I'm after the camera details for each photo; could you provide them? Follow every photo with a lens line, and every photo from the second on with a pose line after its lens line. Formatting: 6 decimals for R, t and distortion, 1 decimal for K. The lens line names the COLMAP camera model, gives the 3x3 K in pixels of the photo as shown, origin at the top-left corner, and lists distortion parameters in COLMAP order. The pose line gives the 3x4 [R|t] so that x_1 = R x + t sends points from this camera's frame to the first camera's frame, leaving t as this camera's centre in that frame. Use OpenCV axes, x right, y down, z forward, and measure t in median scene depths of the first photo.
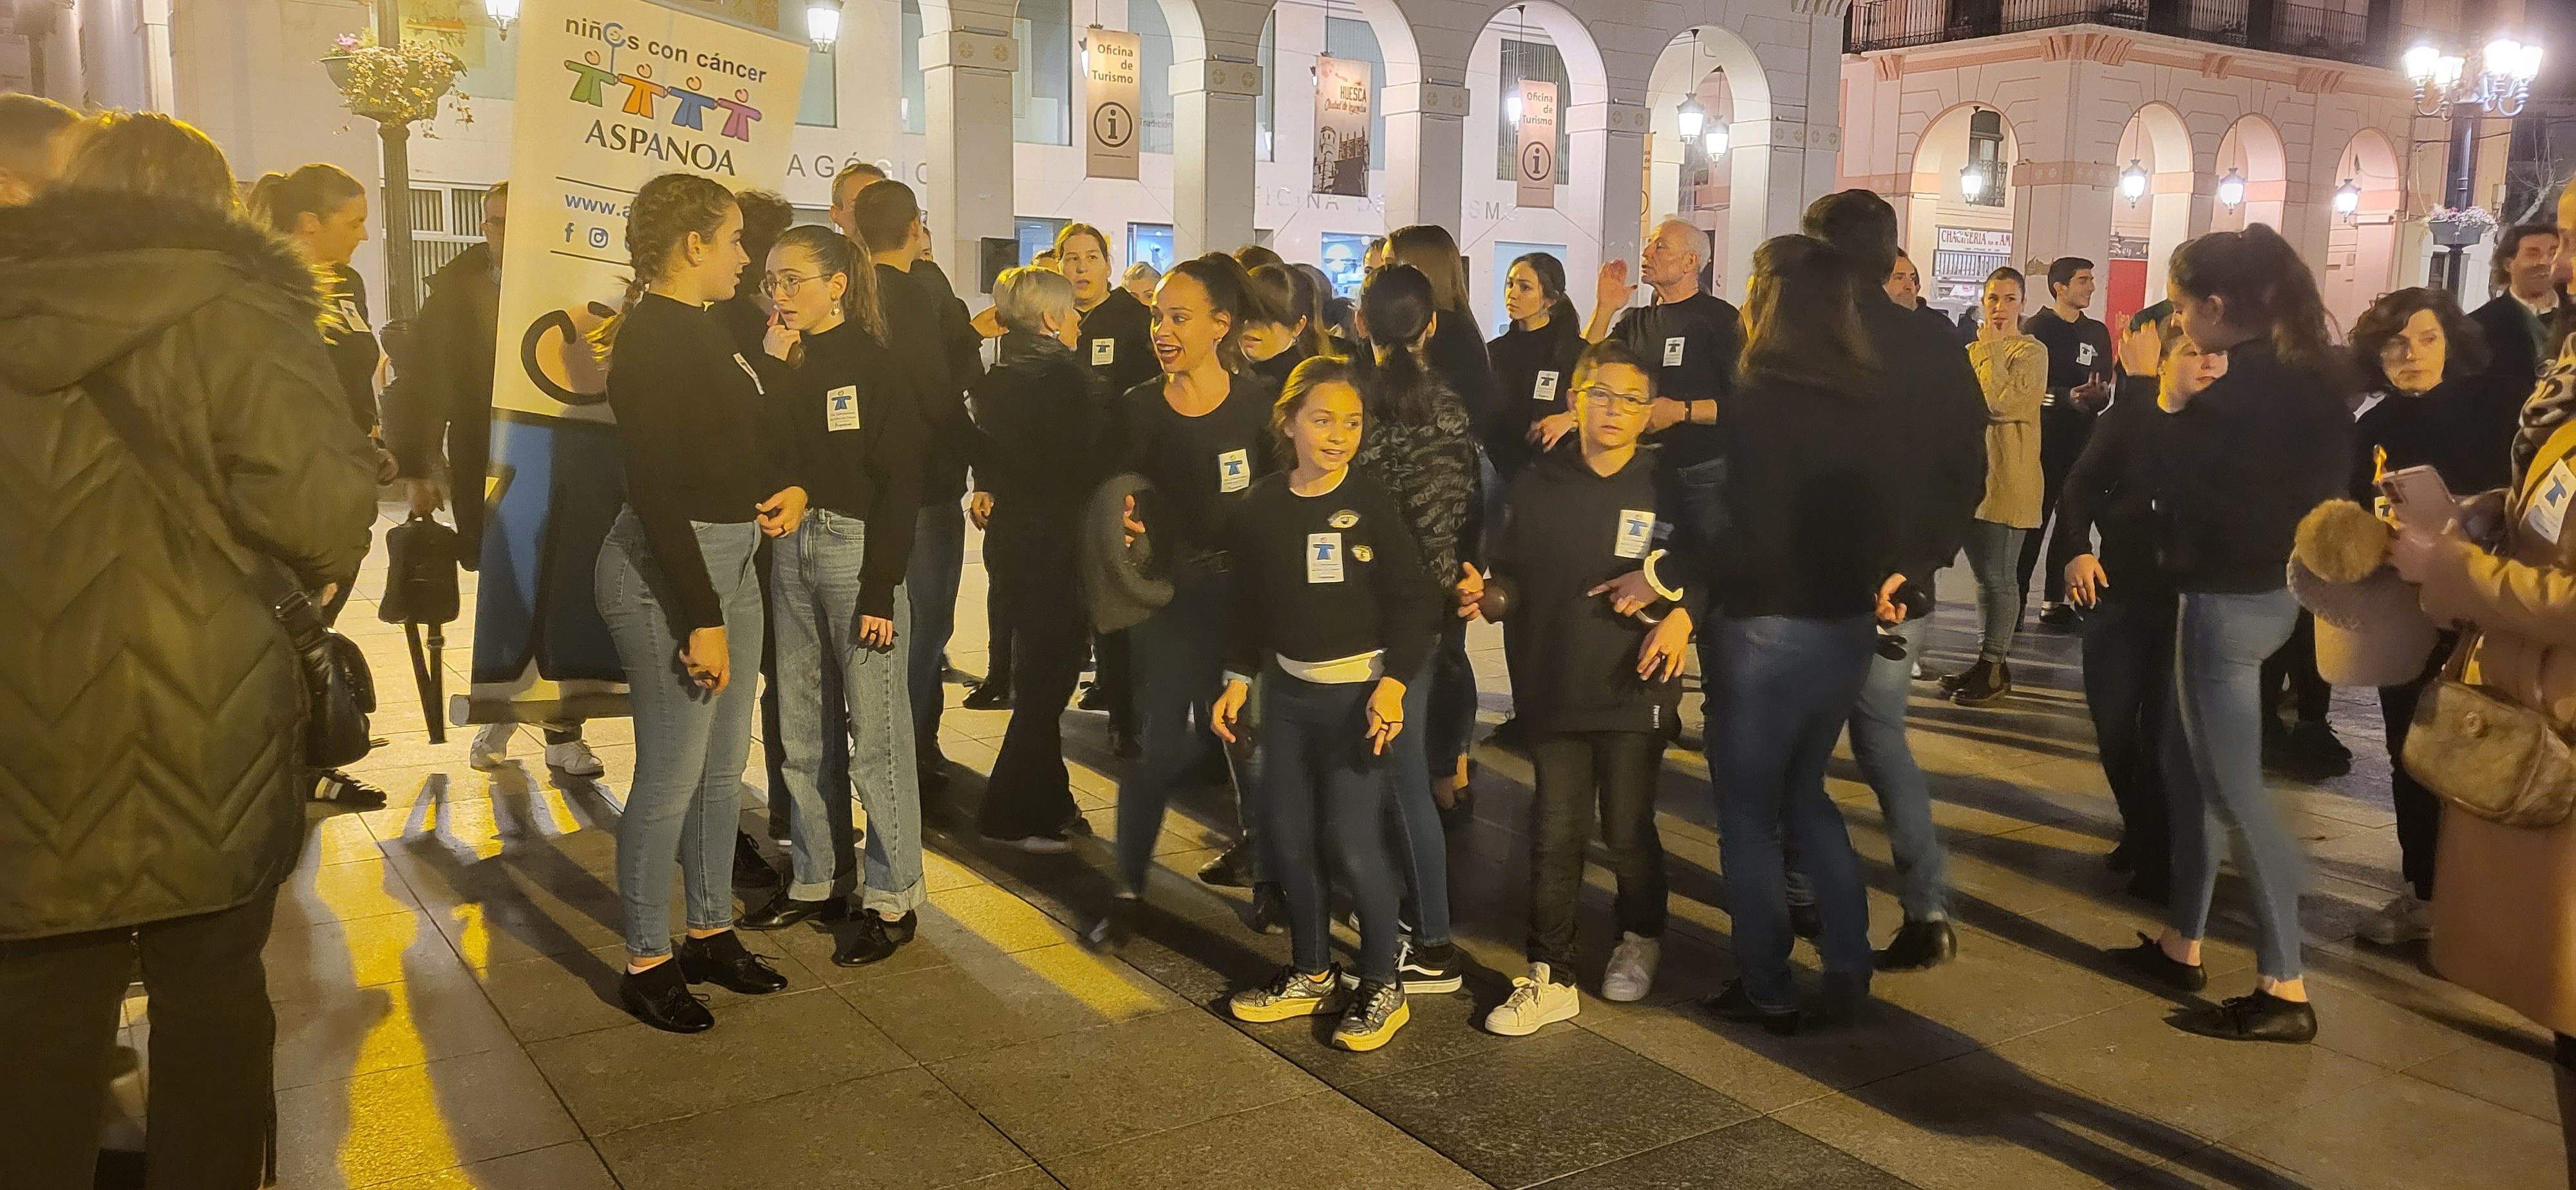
lens RADIAL K [[1957.6, 0, 1321.1], [0, 1957.6, 560.1], [0, 0, 1]] dist [0.058735, -0.027794]
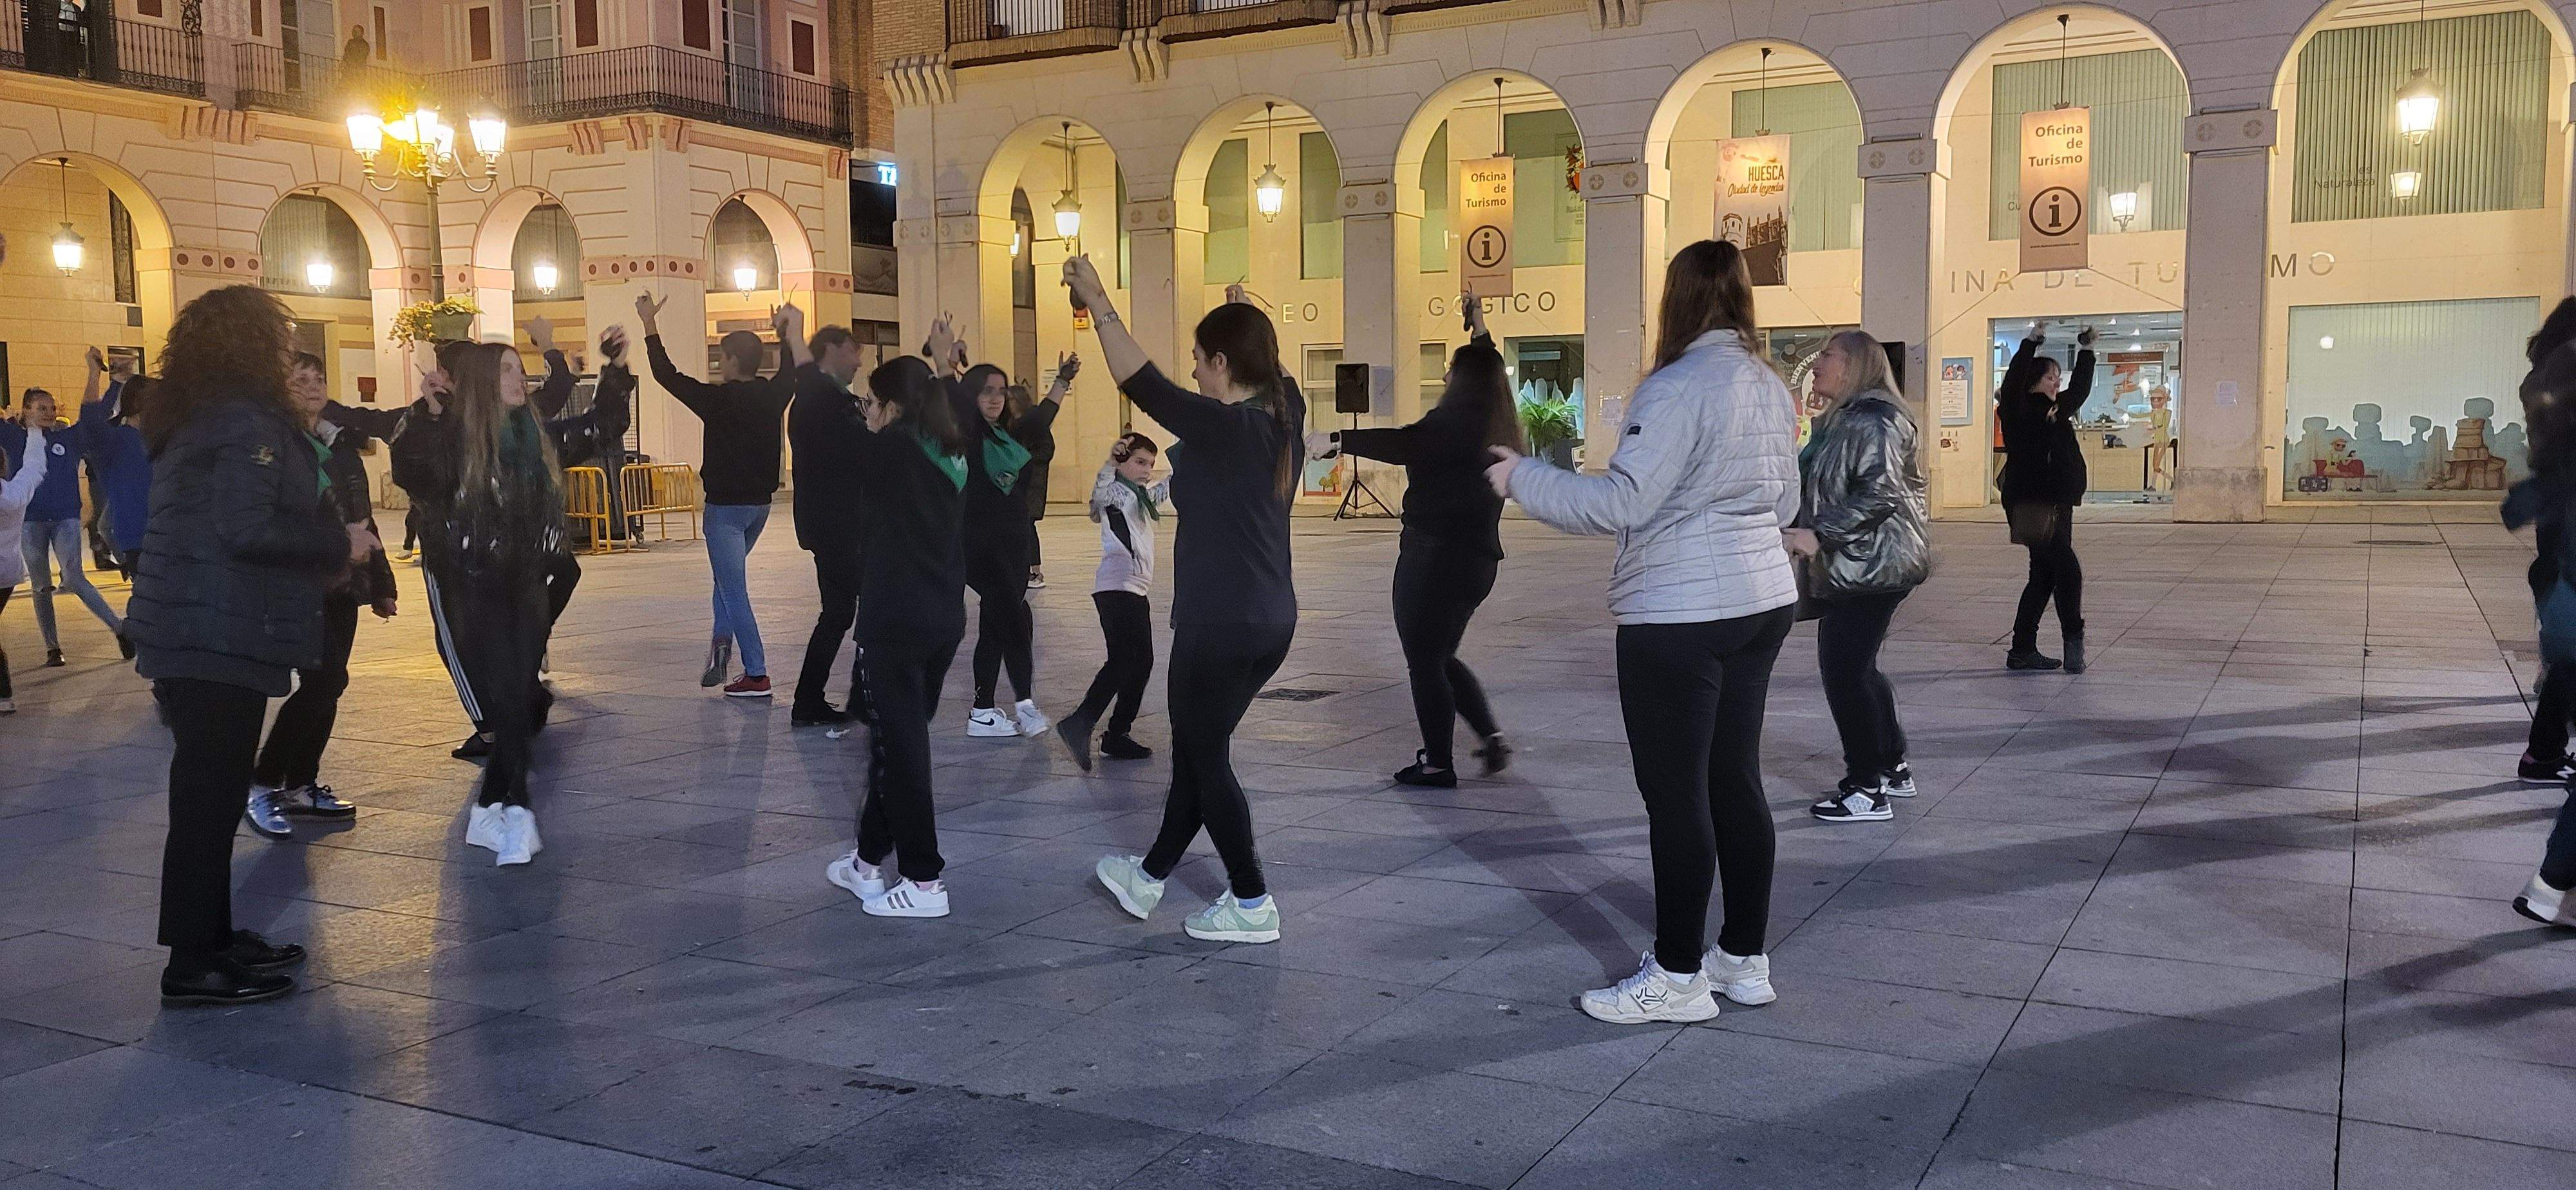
lens RADIAL K [[1957.6, 0, 1297.1], [0, 1957.6, 580.7], [0, 0, 1]] dist [0.058735, -0.027794]
pose [[0.451643, 0.039736, -0.891313, 0.618686], [-0.086941, 0.996213, 0.000358, -0.028429], [0.887953, 0.077330, 0.453387, 0.354446]]
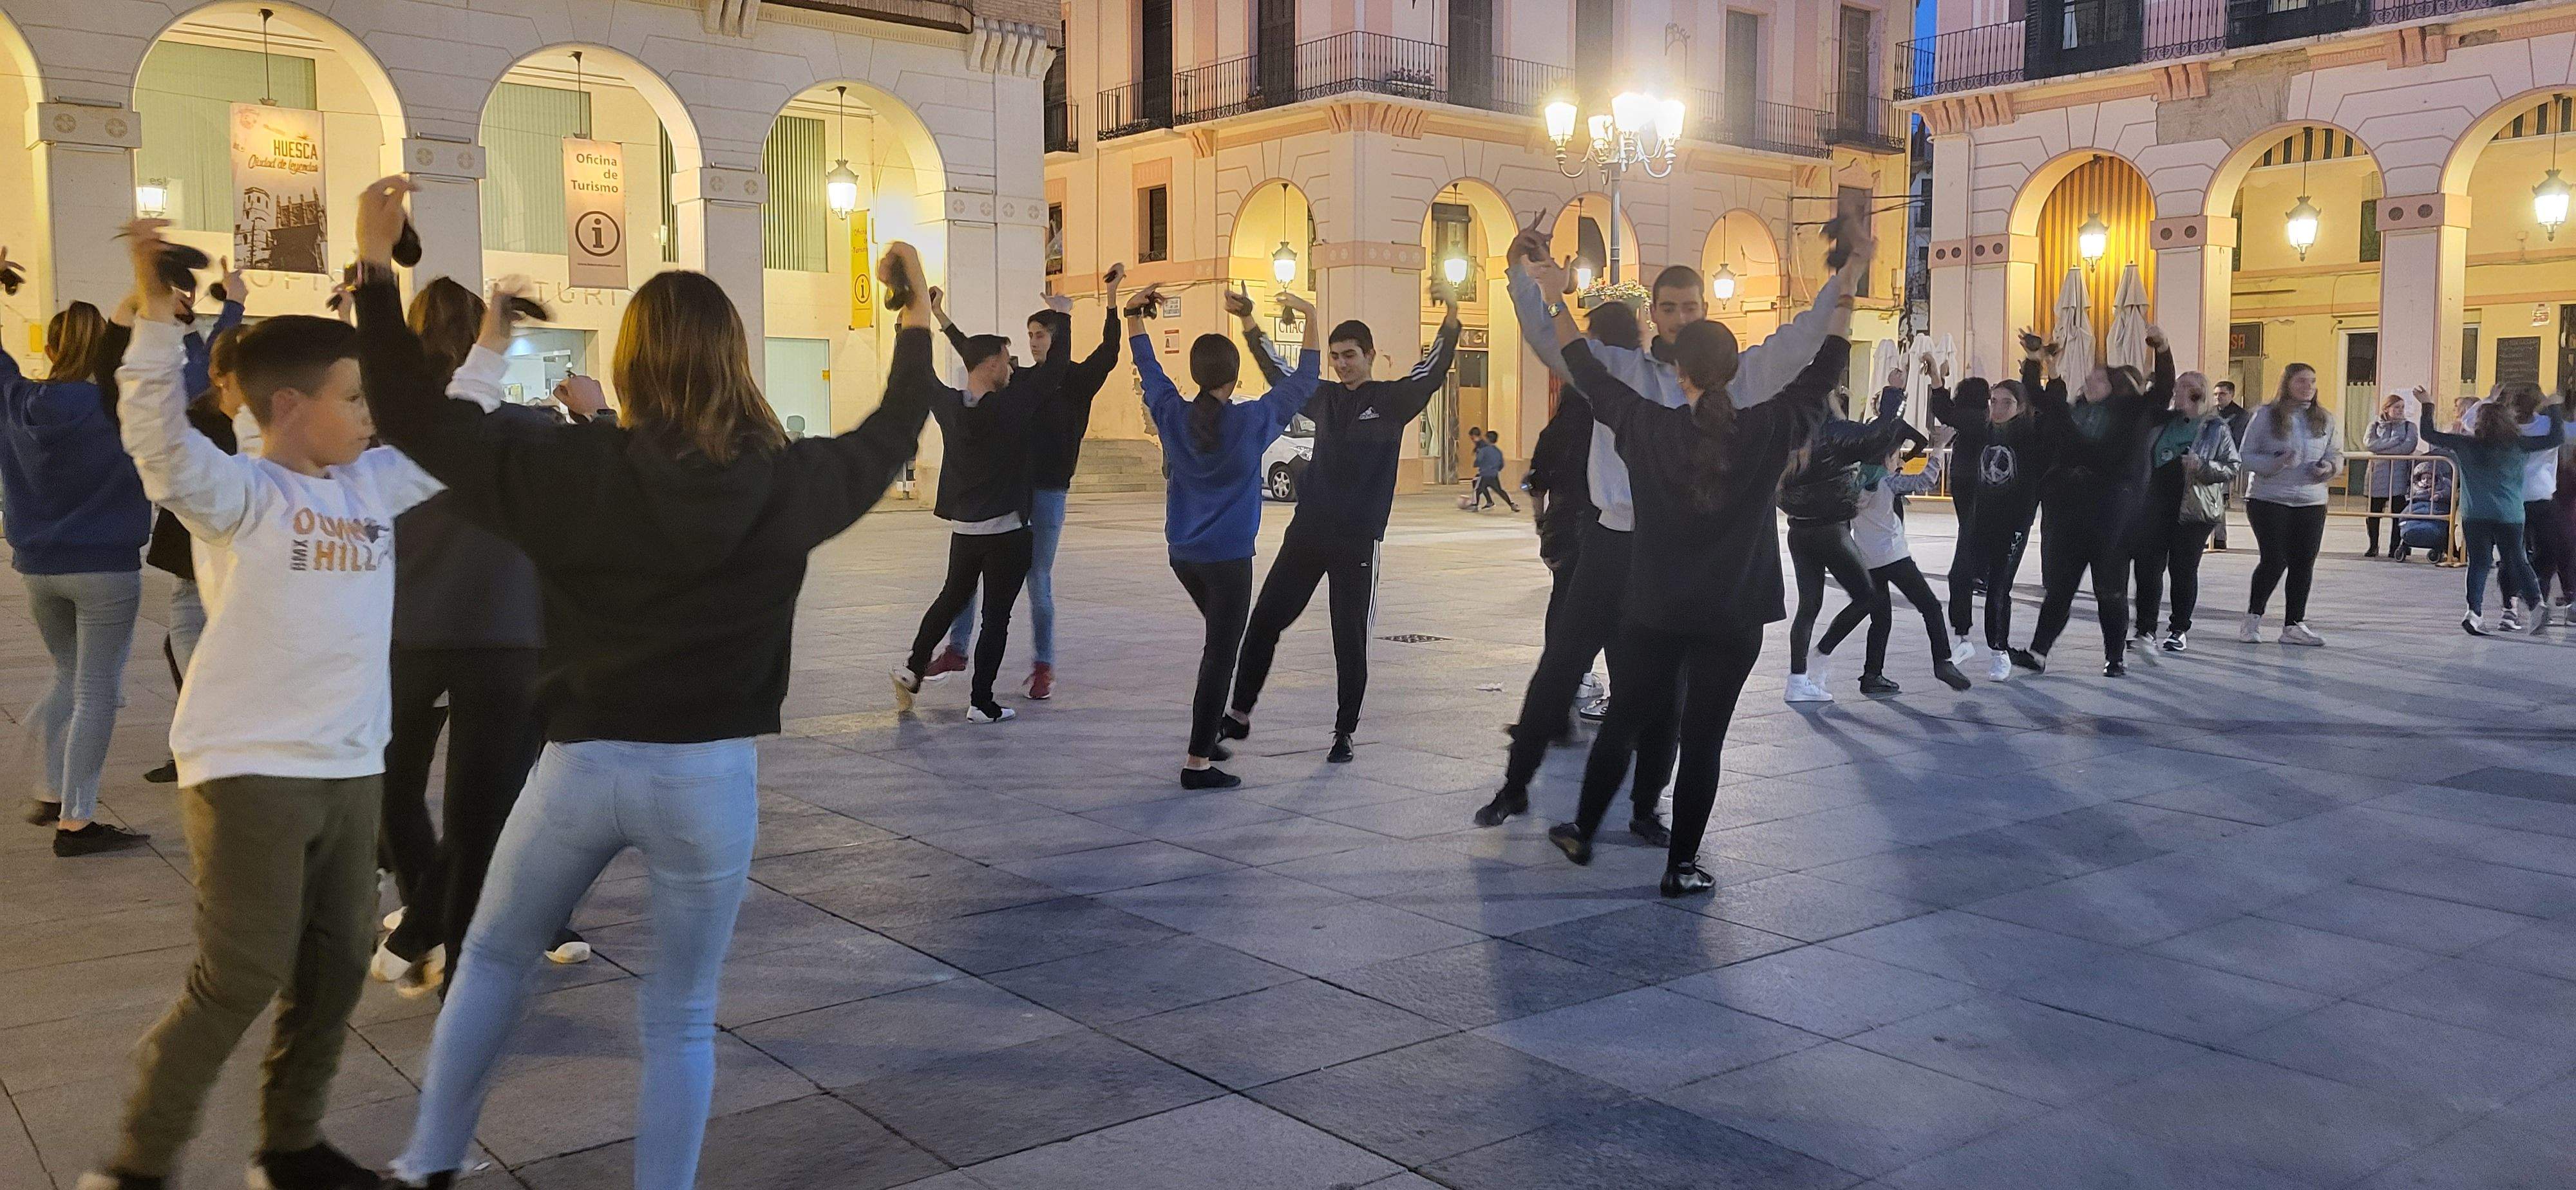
lens RADIAL K [[1957.6, 0, 1305.8], [0, 1957.6, 577.7], [0, 0, 1]] dist [0.058735, -0.027794]
pose [[0.996799, -0.023510, 0.076416, 0.316308], [0.027180, 0.998509, -0.047342, -0.005251], [-0.075189, 0.049268, 0.995951, 0.122008]]
